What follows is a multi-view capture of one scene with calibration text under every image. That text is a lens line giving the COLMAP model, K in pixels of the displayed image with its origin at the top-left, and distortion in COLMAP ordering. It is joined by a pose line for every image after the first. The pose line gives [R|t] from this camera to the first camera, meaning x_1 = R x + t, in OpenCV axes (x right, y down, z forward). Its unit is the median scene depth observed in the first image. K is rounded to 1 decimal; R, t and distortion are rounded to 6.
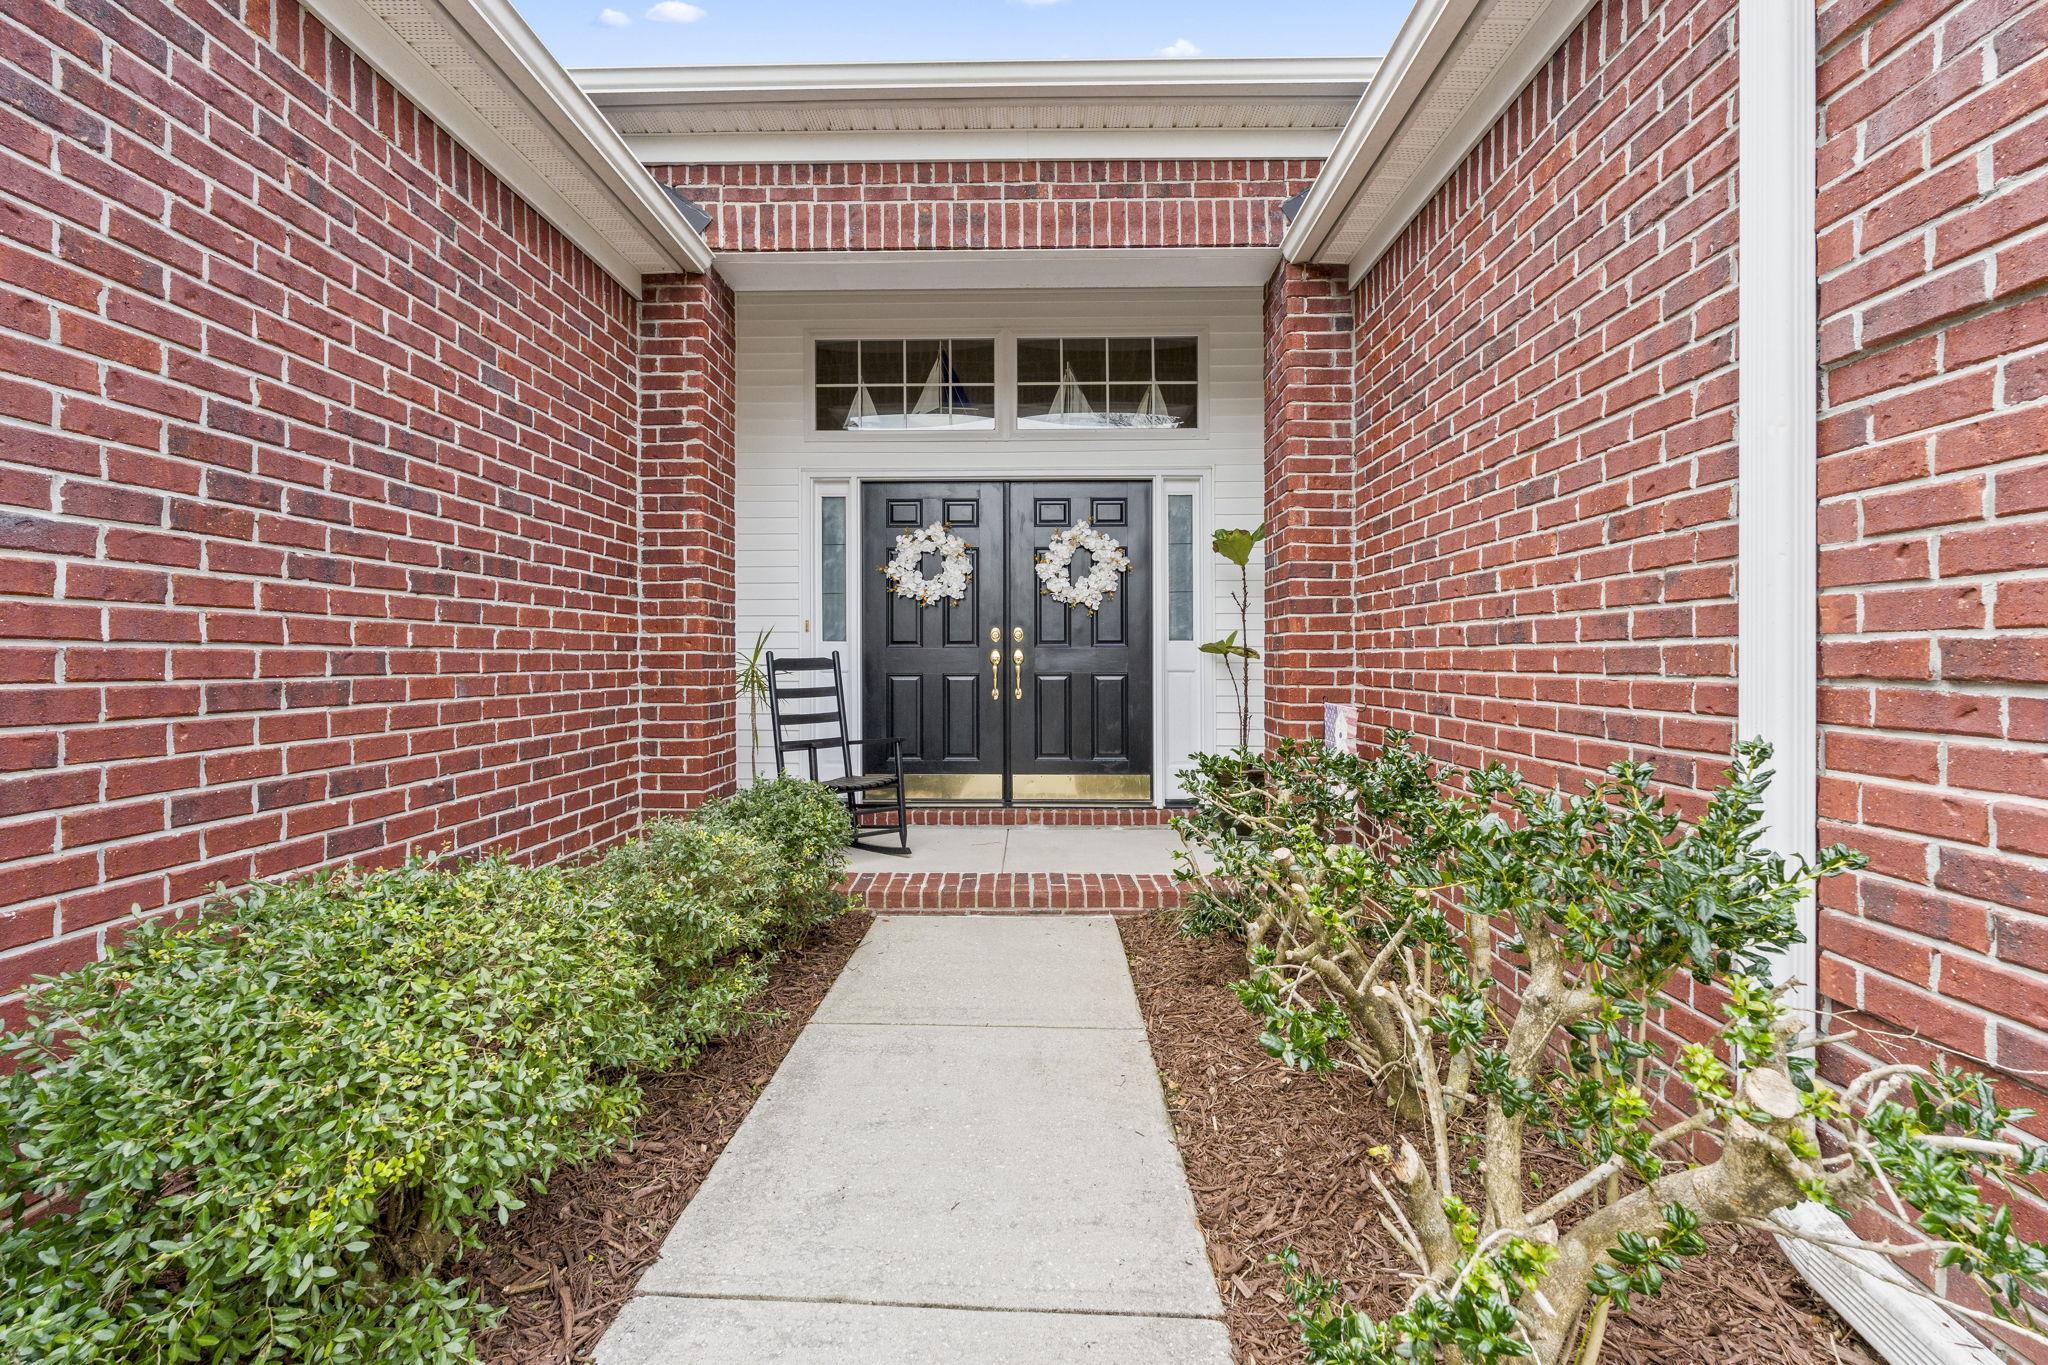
lens RADIAL K [[996.3, 0, 990.6], [0, 996.3, 666.1], [0, 0, 1]] dist [-0.003063, -0.000073]
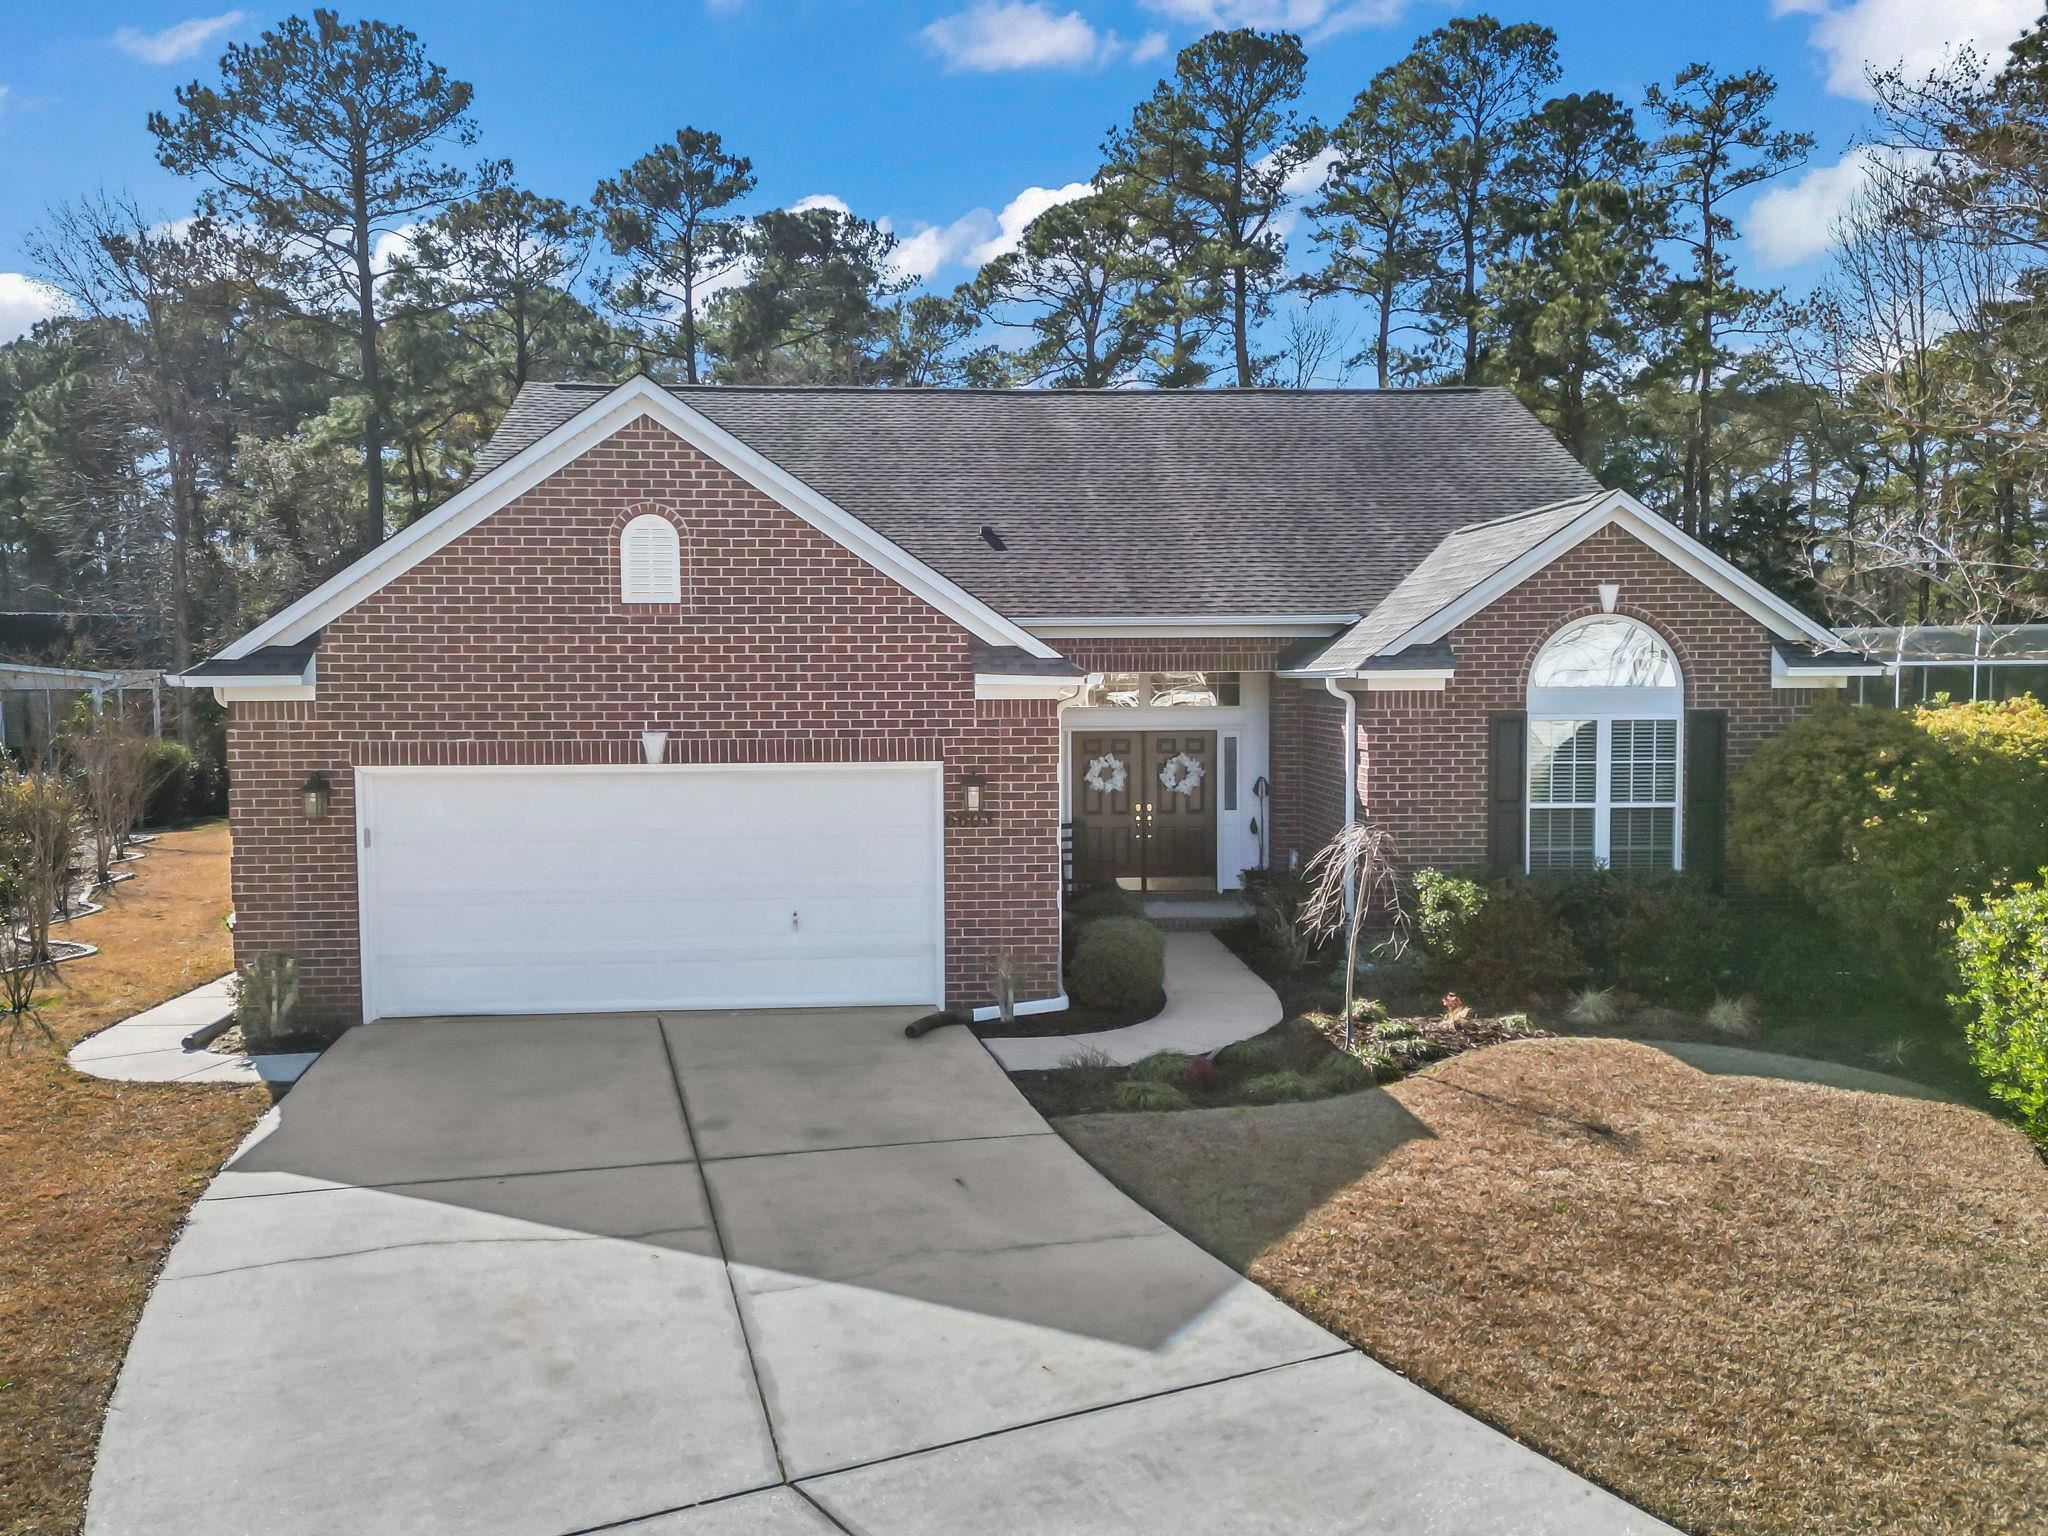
lens RADIAL K [[1810.6, 0, 1057.2], [0, 1810.6, 802.0], [0, 0, 1]] dist [0.086021, -0.069194]
pose [[0.992484, -0.009945, 0.121973, -0.678280], [0.001616, 0.997671, 0.068196, -0.329881], [-0.122367, -0.067486, 0.990188, -2.899852]]
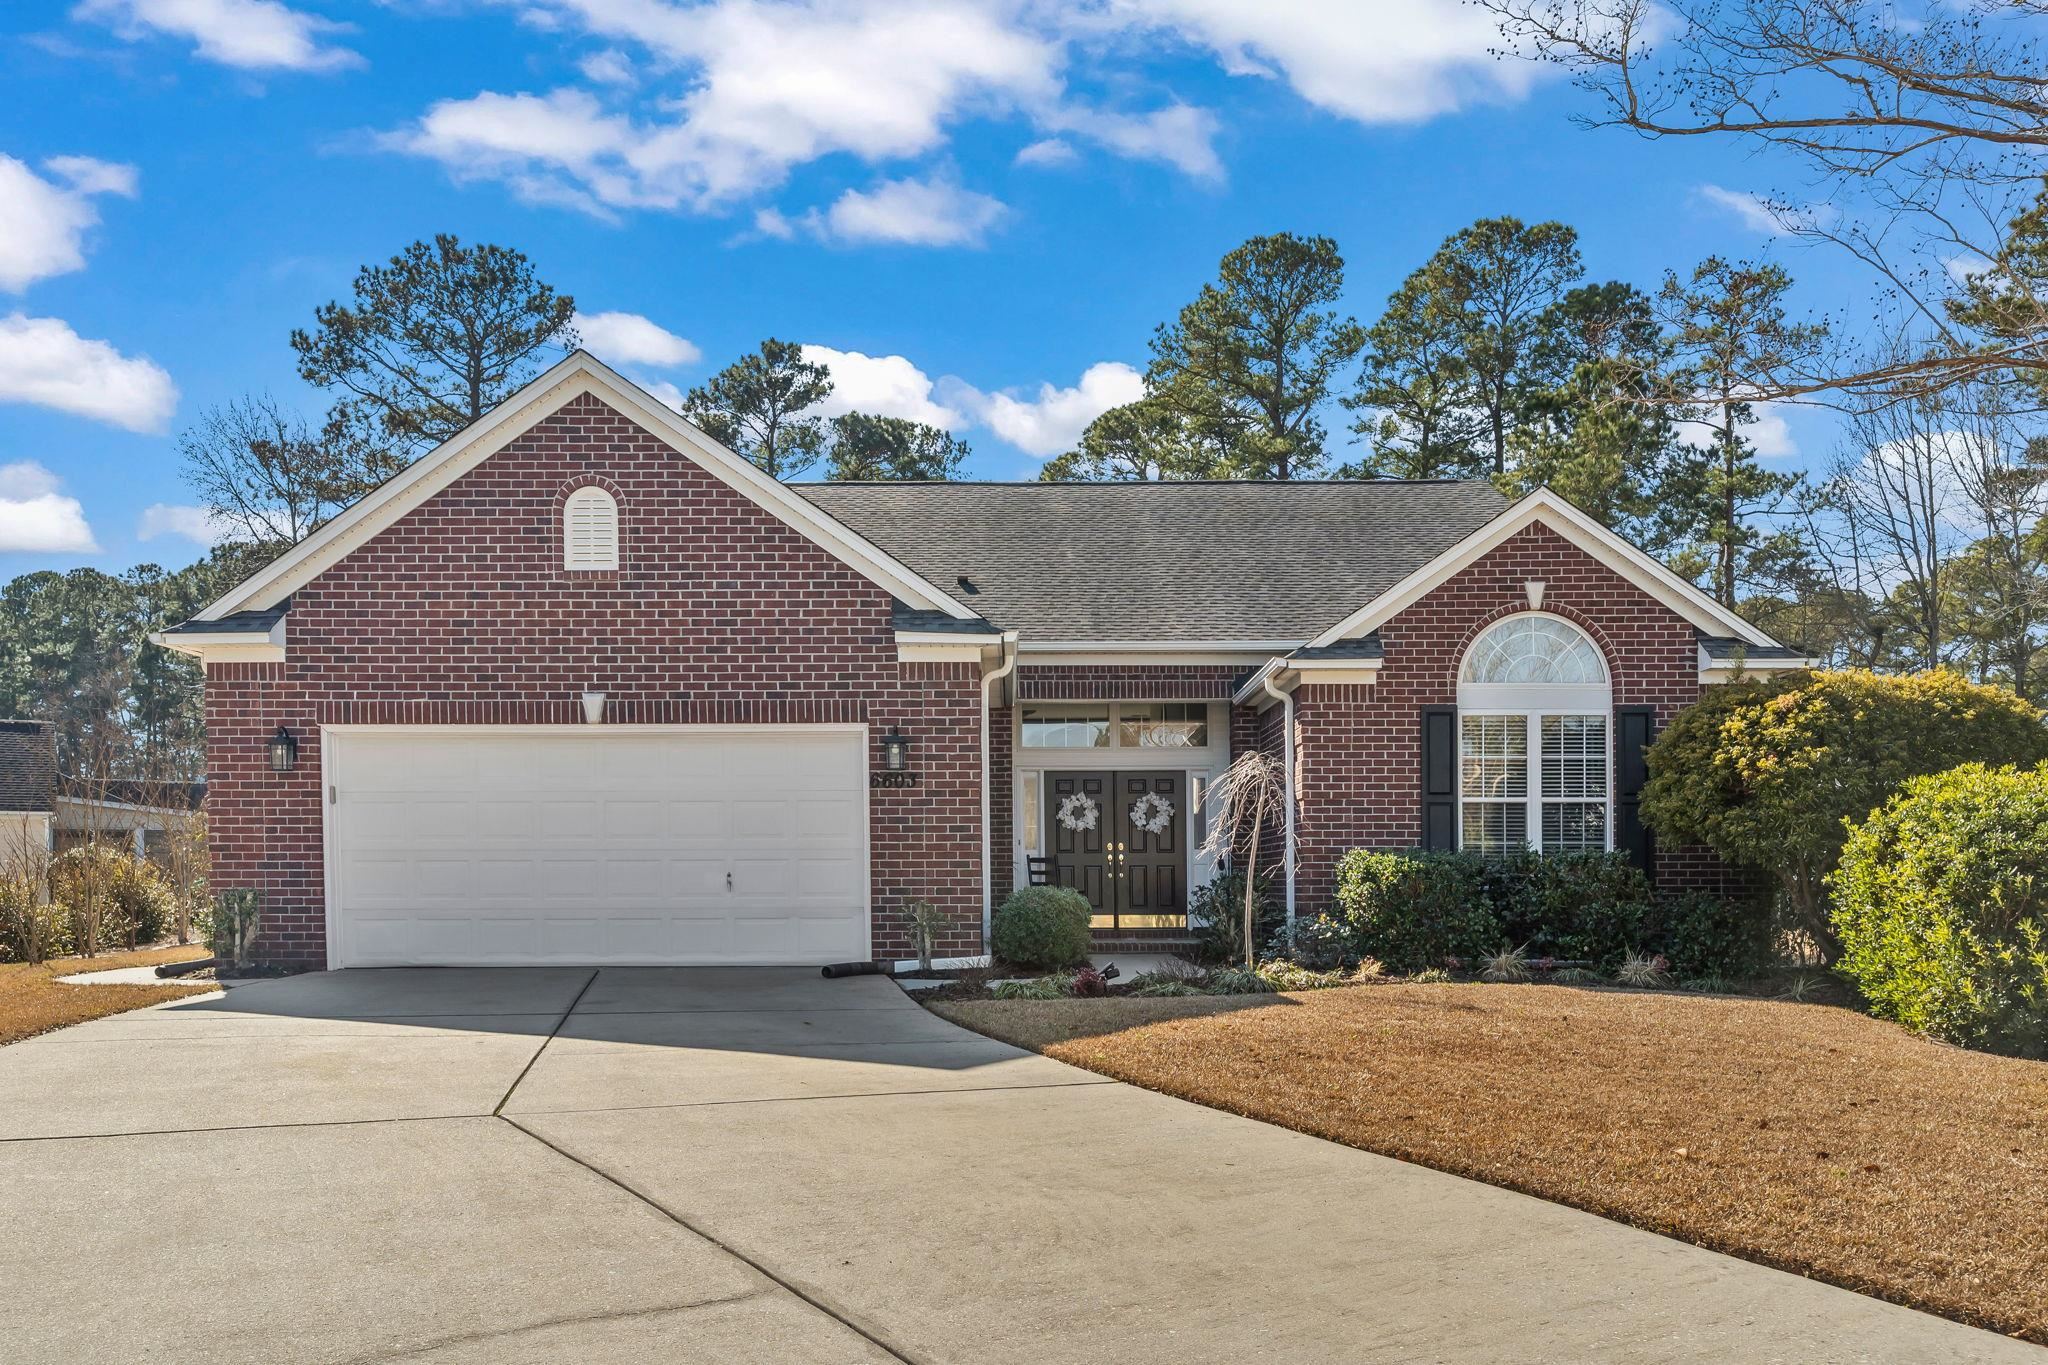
lens RADIAL K [[1717.3, 0, 1036.1], [0, 1717.3, 949.6], [0, 0, 1]] dist [-0.022463, 0.052653]
pose [[0.998439, -0.004523, 0.055671, -0.391930], [0.002984, 0.999612, 0.027686, 0.092857], [-0.055775, -0.027476, 0.998065, -2.873204]]
